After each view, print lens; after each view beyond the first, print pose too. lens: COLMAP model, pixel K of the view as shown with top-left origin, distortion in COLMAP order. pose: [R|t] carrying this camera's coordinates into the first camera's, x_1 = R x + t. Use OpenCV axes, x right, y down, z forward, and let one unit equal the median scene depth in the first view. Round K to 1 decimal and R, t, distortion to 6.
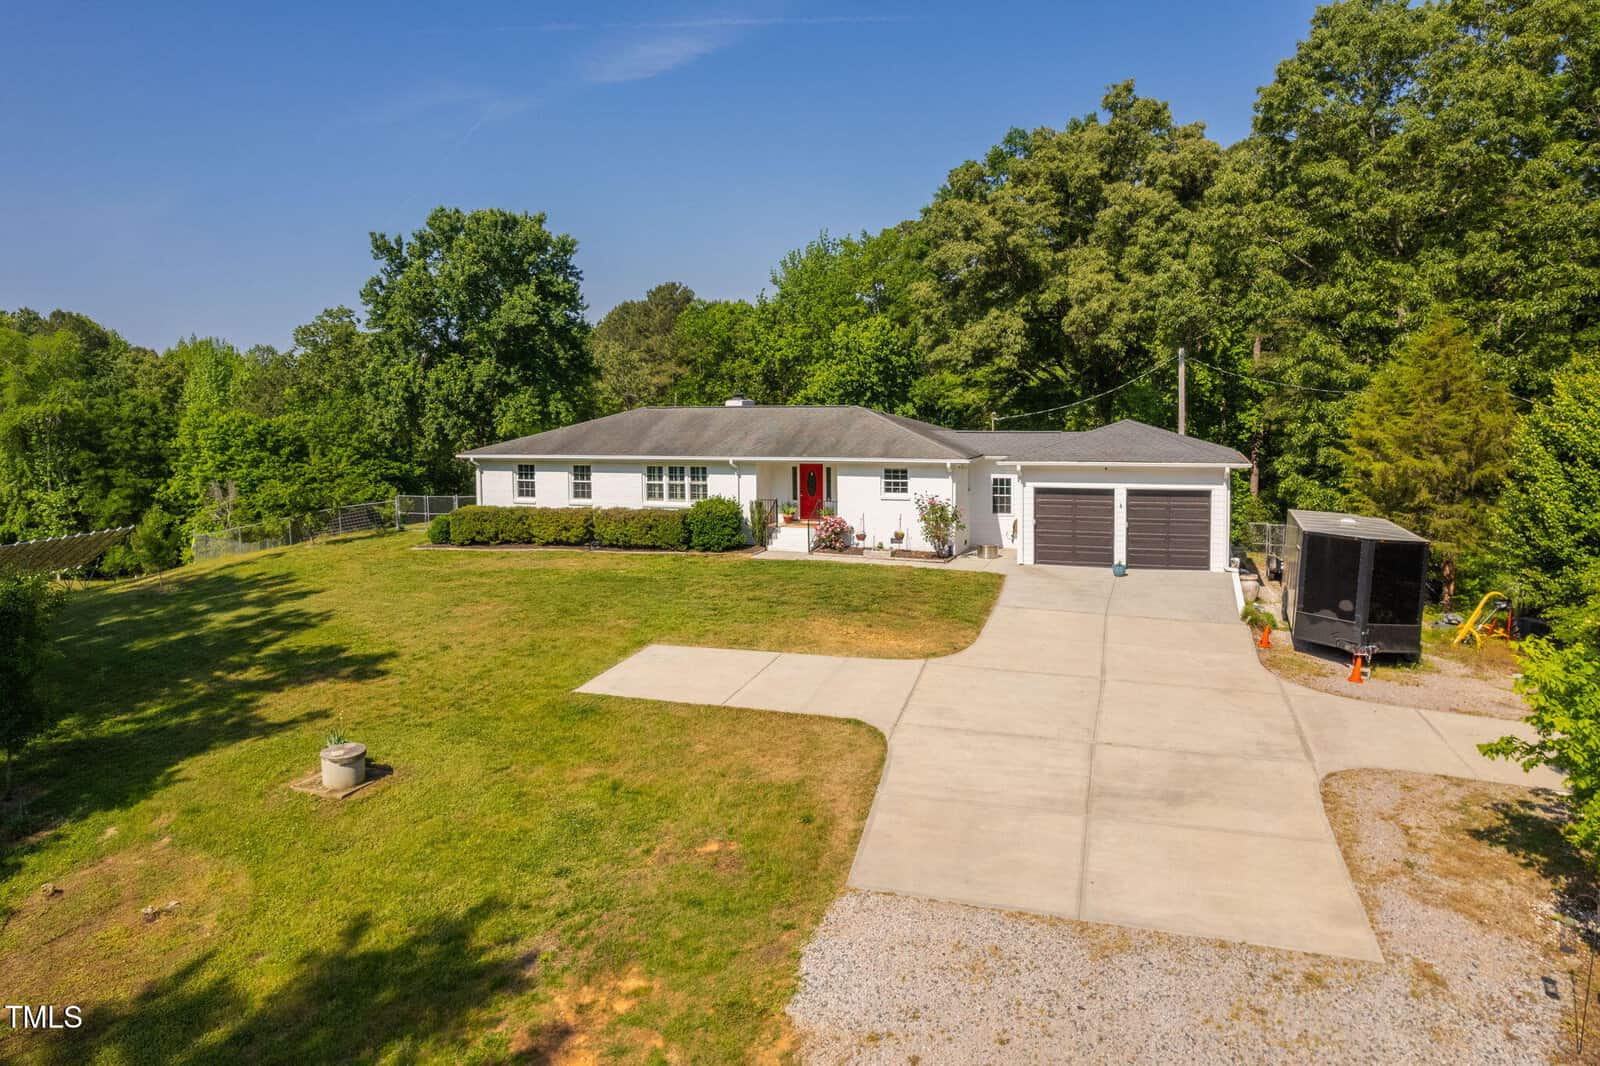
lens RADIAL K [[1067.5, 0, 800.0], [0, 1067.5, 533.0], [0, 0, 1]] dist [-0.061840, 0.051515]
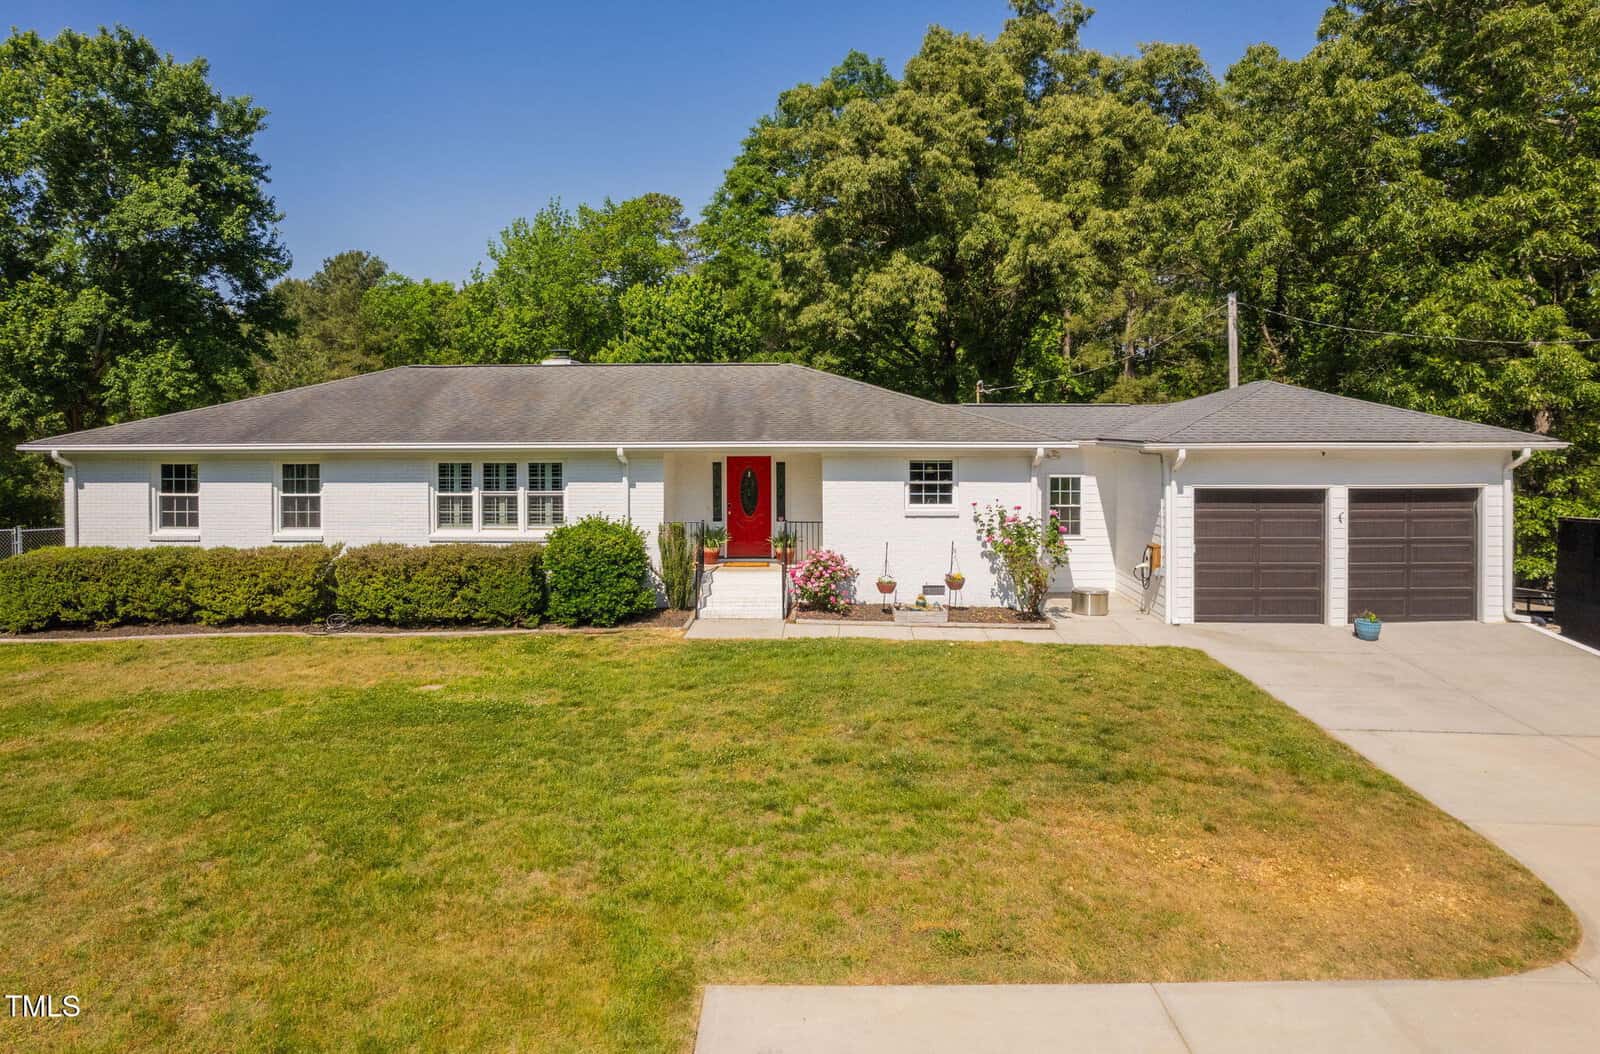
lens RADIAL K [[1069.1, 0, 801.0], [0, 1069.1, 443.0], [0, 0, 1]] dist [-0.049083, 0.039979]
pose [[0.950739, -0.000904, 0.309992, -0.131633], [0.032528, 0.994766, -0.096859, -0.015545], [-0.308282, 0.102171, 0.945792, 0.428455]]
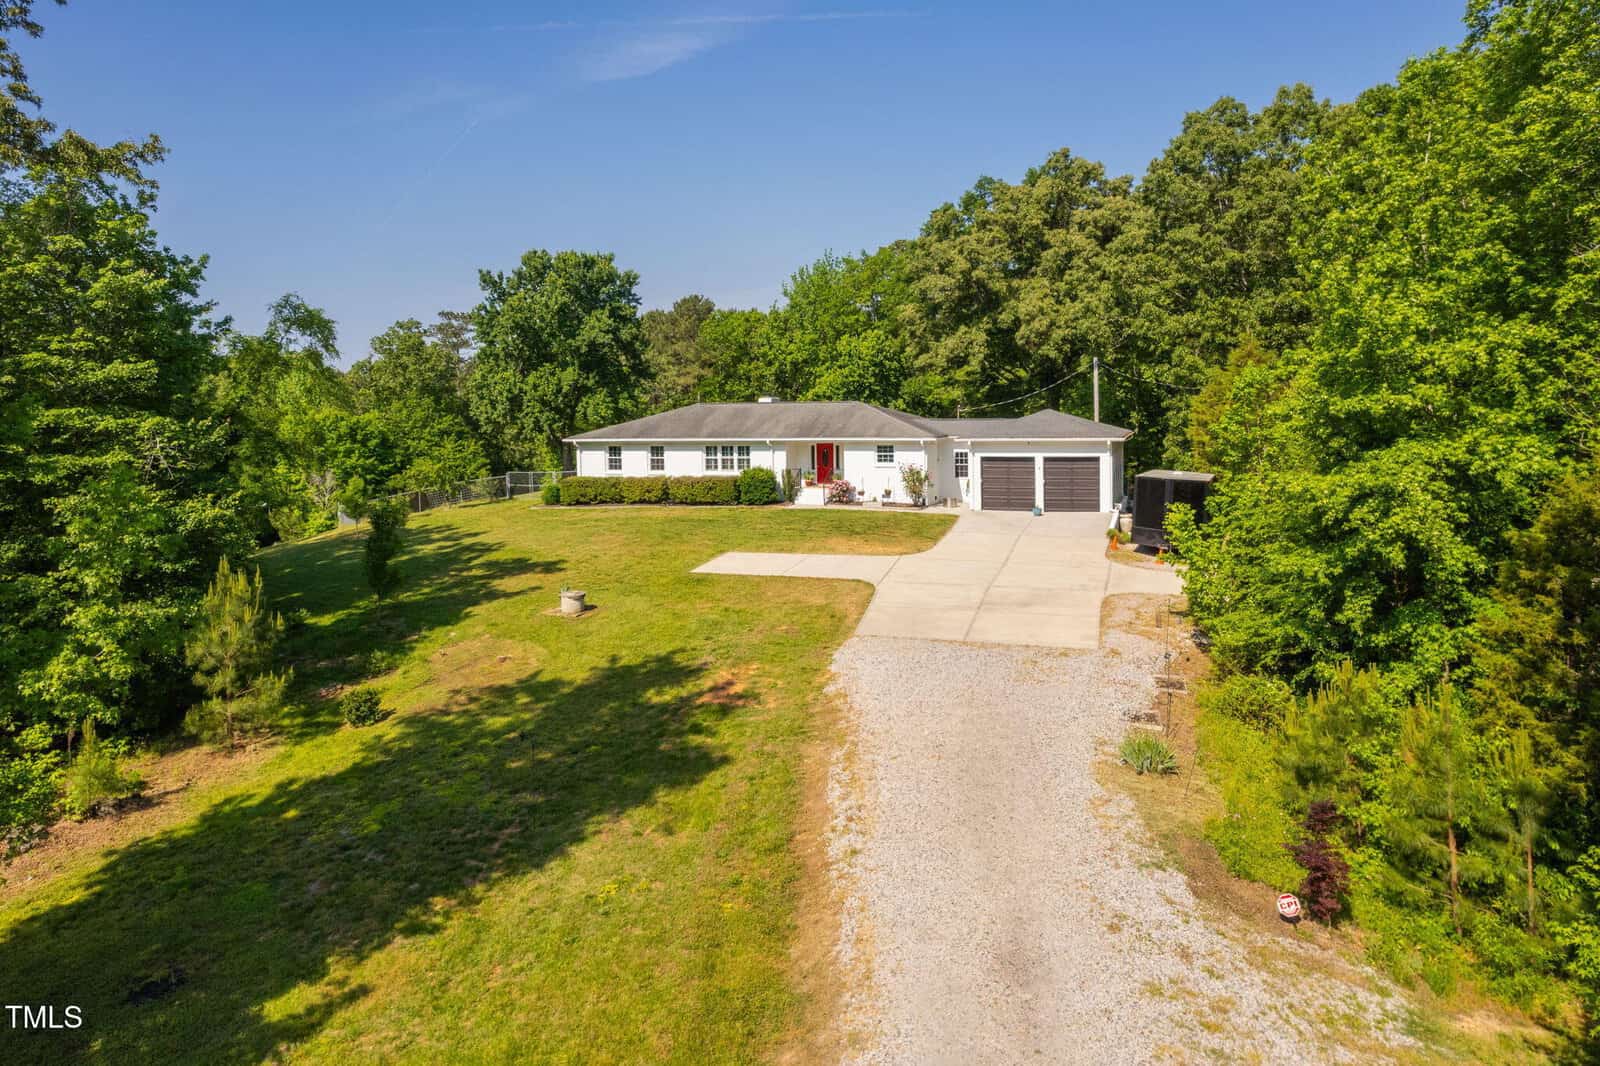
lens RADIAL K [[1078.7, 0, 801.0], [0, 1078.7, 503.5], [0, 0, 1]] dist [-0.055292, 0.000293]
pose [[0.999974, -0.007187, -0.001025, -0.018790], [0.007158, 0.999647, -0.025577, 0.046698], [0.001208, 0.025569, 0.999672, -0.380252]]
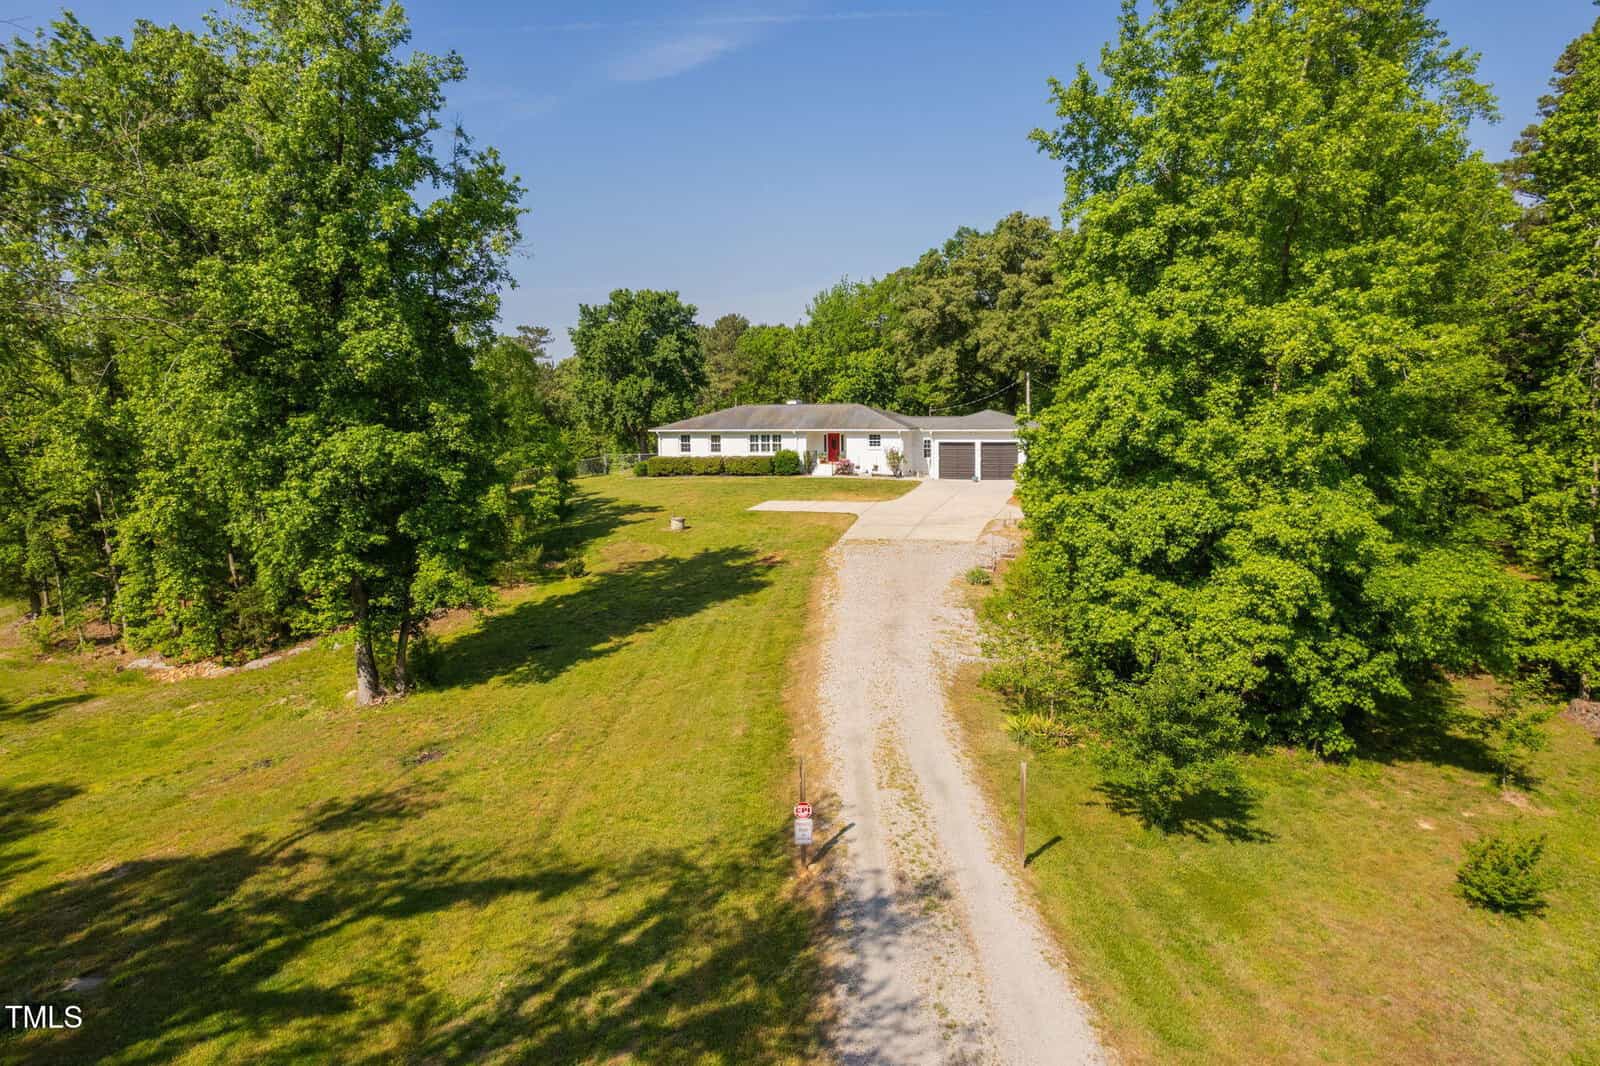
lens RADIAL K [[1037.0, 0, 795.4], [0, 1037.0, 579.8], [0, 0, 1]] dist [-0.051325, 0.000112]
pose [[0.999597, 0.001037, -0.028357, -0.005259], [0.000351, 0.998803, 0.048907, 0.107392], [0.028373, -0.048897, 0.998401, -0.888939]]
